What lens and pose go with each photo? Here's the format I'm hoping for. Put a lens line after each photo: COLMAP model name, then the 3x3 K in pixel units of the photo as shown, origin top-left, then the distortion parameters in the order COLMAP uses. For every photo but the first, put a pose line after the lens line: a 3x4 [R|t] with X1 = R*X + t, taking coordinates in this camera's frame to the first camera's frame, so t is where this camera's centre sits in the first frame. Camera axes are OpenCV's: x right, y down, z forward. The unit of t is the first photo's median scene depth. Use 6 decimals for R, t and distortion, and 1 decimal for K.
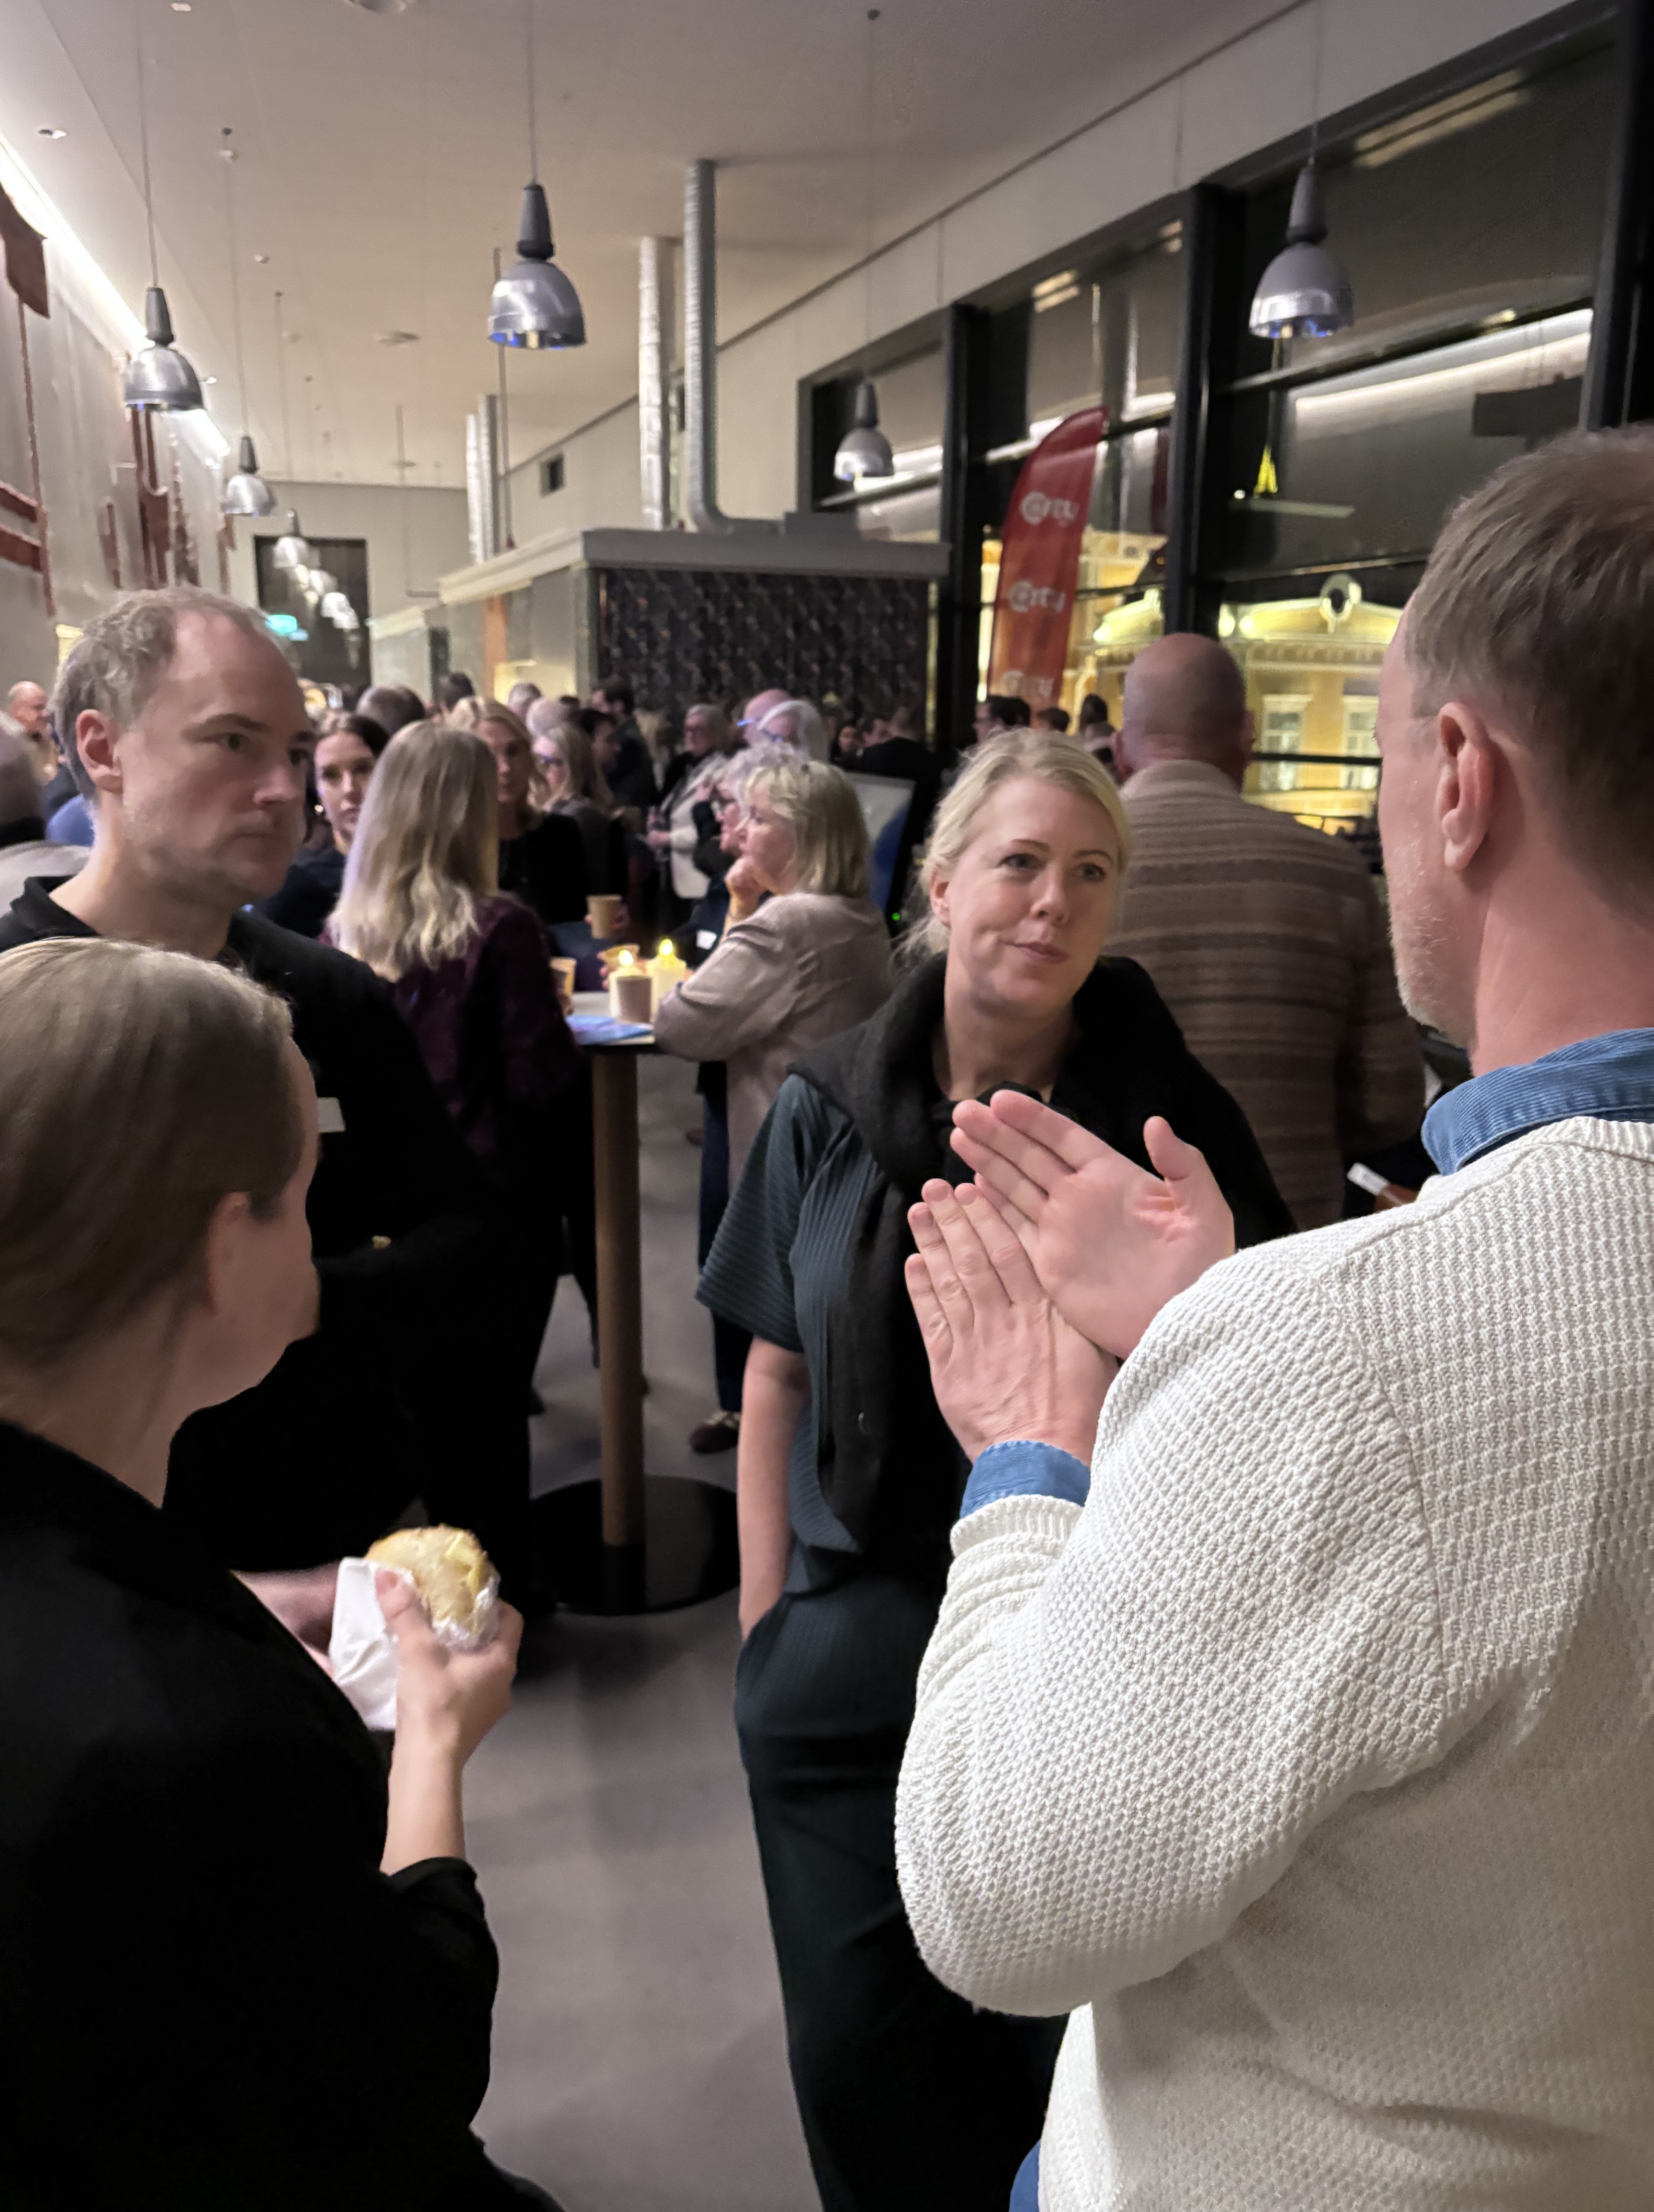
lens RADIAL K [[1663.5, 0, 827.2], [0, 1663.5, 1091.5], [0, 0, 1]] dist [0.011835, 0.009180]
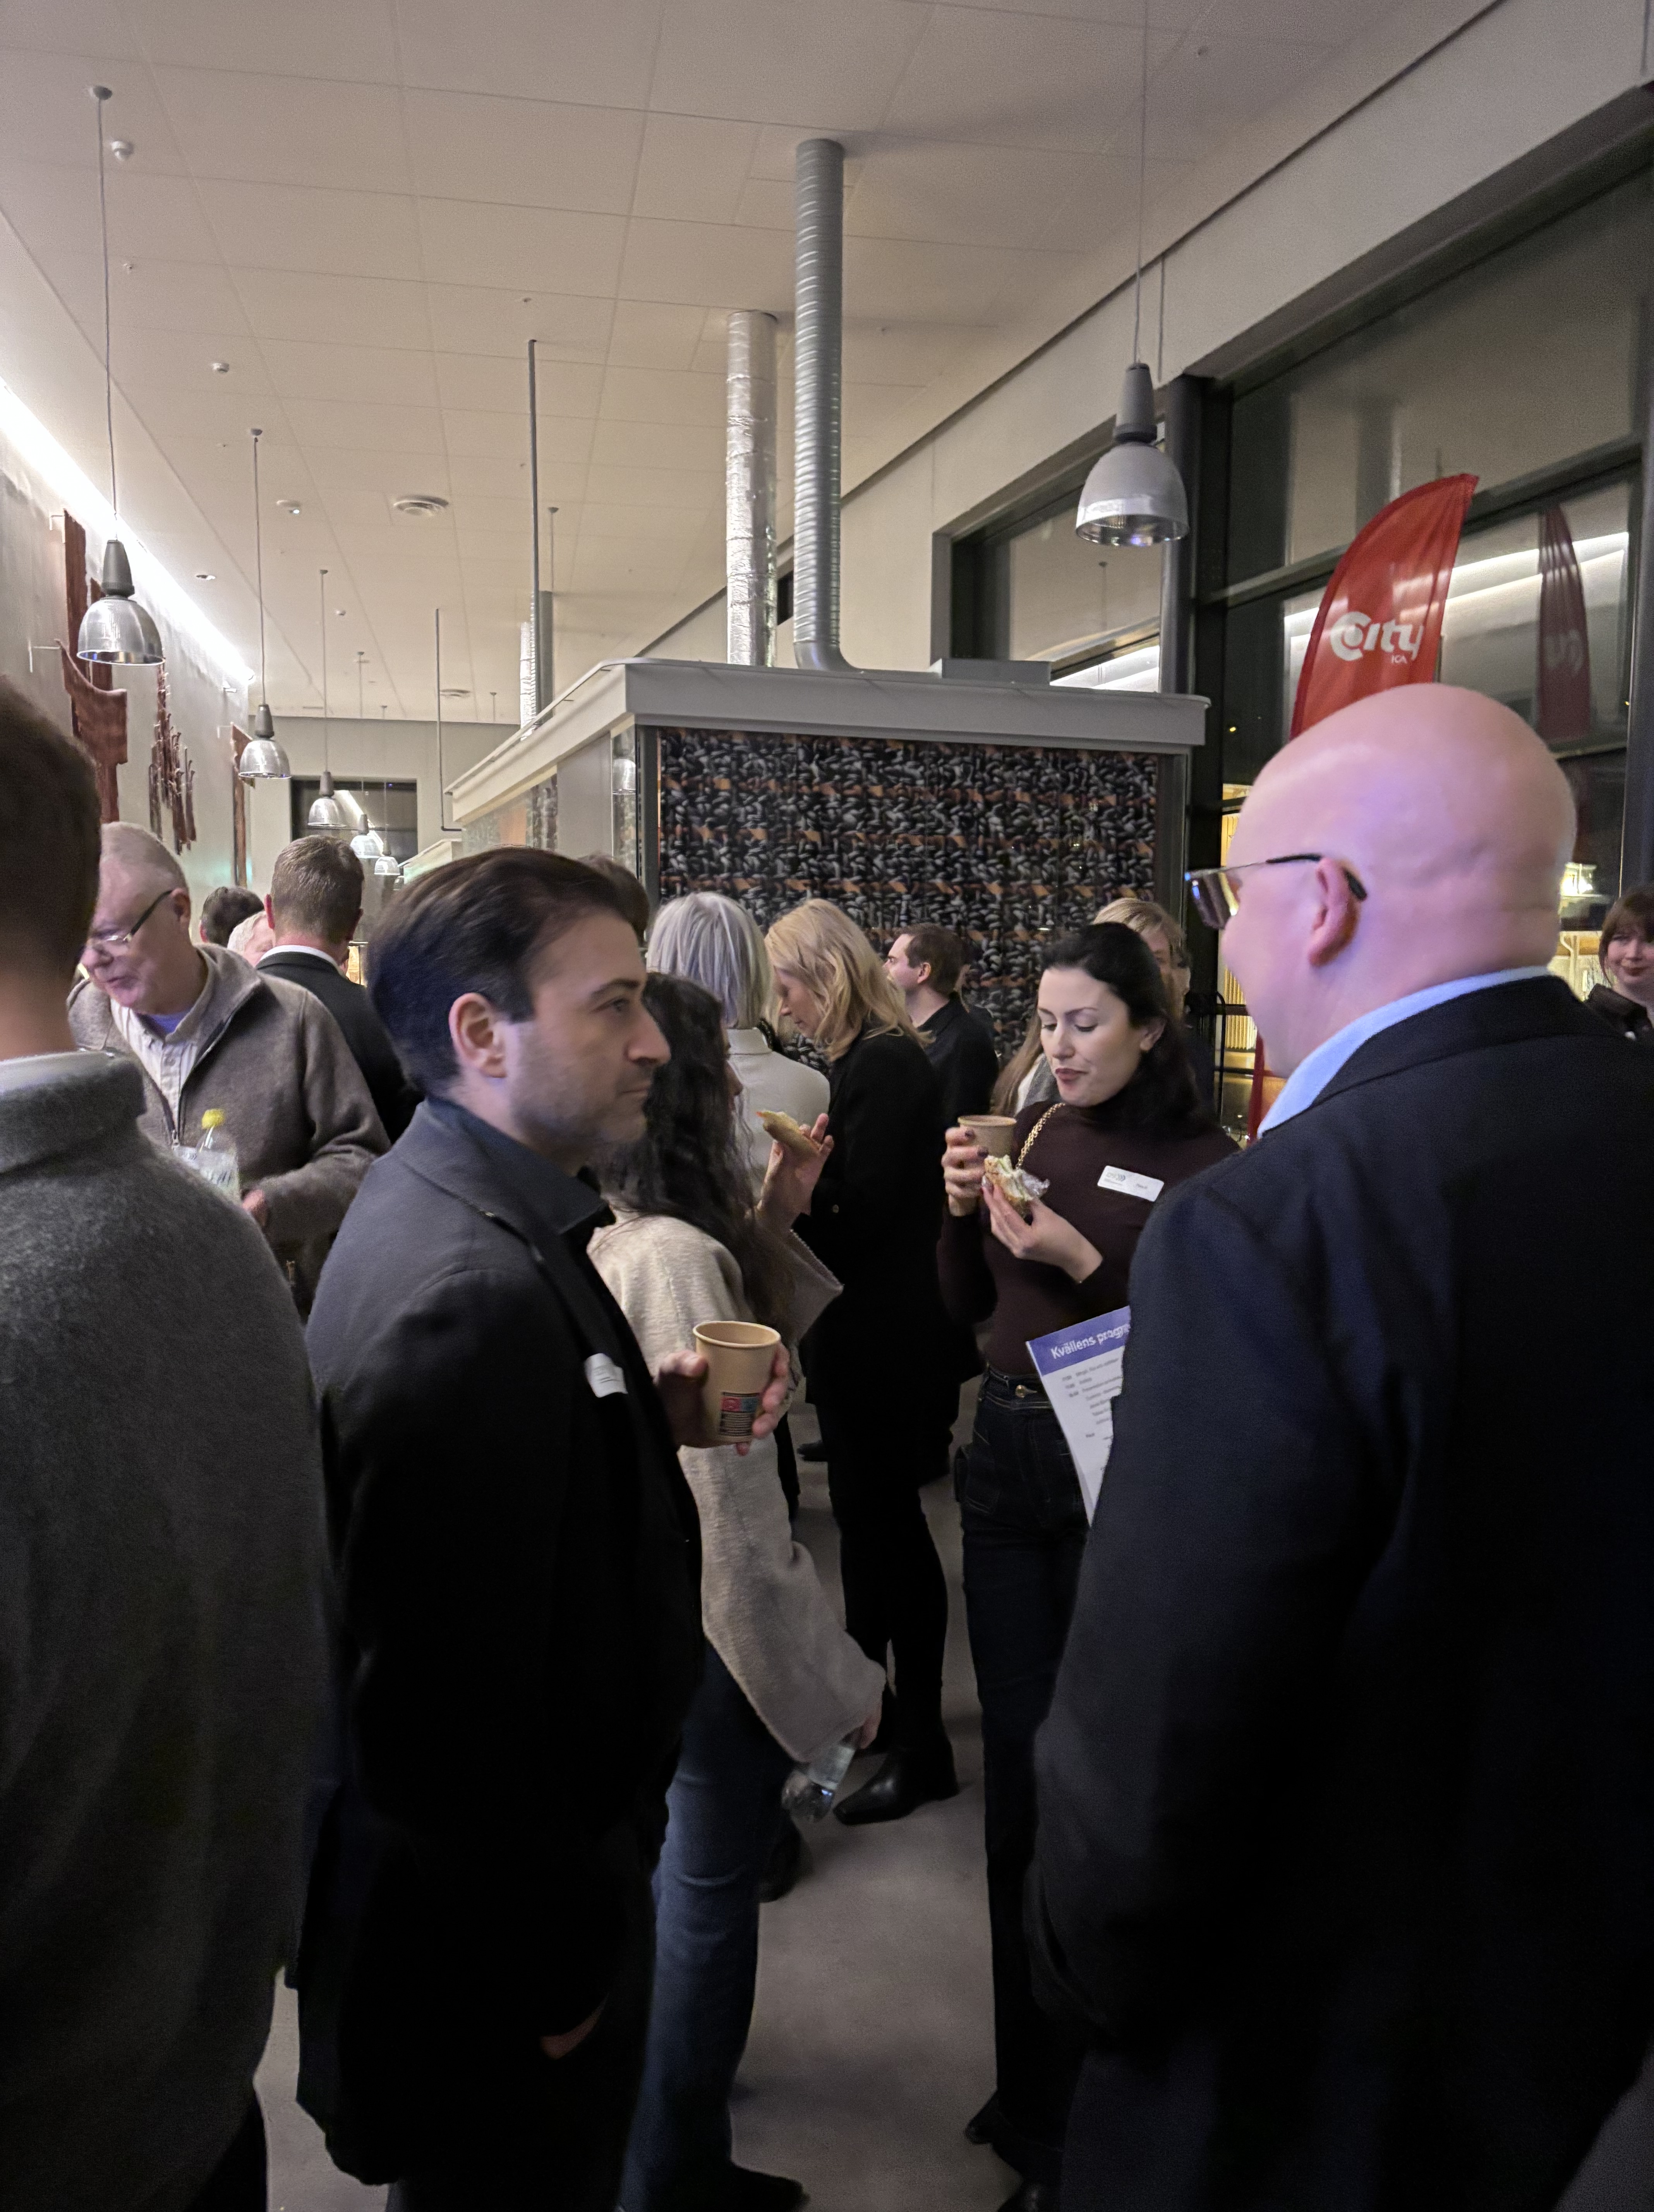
lens RADIAL K [[1663.5, 0, 825.8], [0, 1663.5, 1111.5], [0, 0, 1]] dist [0.011835, 0.009180]
pose [[0.998897, 0.000911, -0.046950, -0.041957], [-0.007464, 0.990179, -0.139603, -0.083882], [0.046361, 0.139799, 0.989094, 0.391143]]
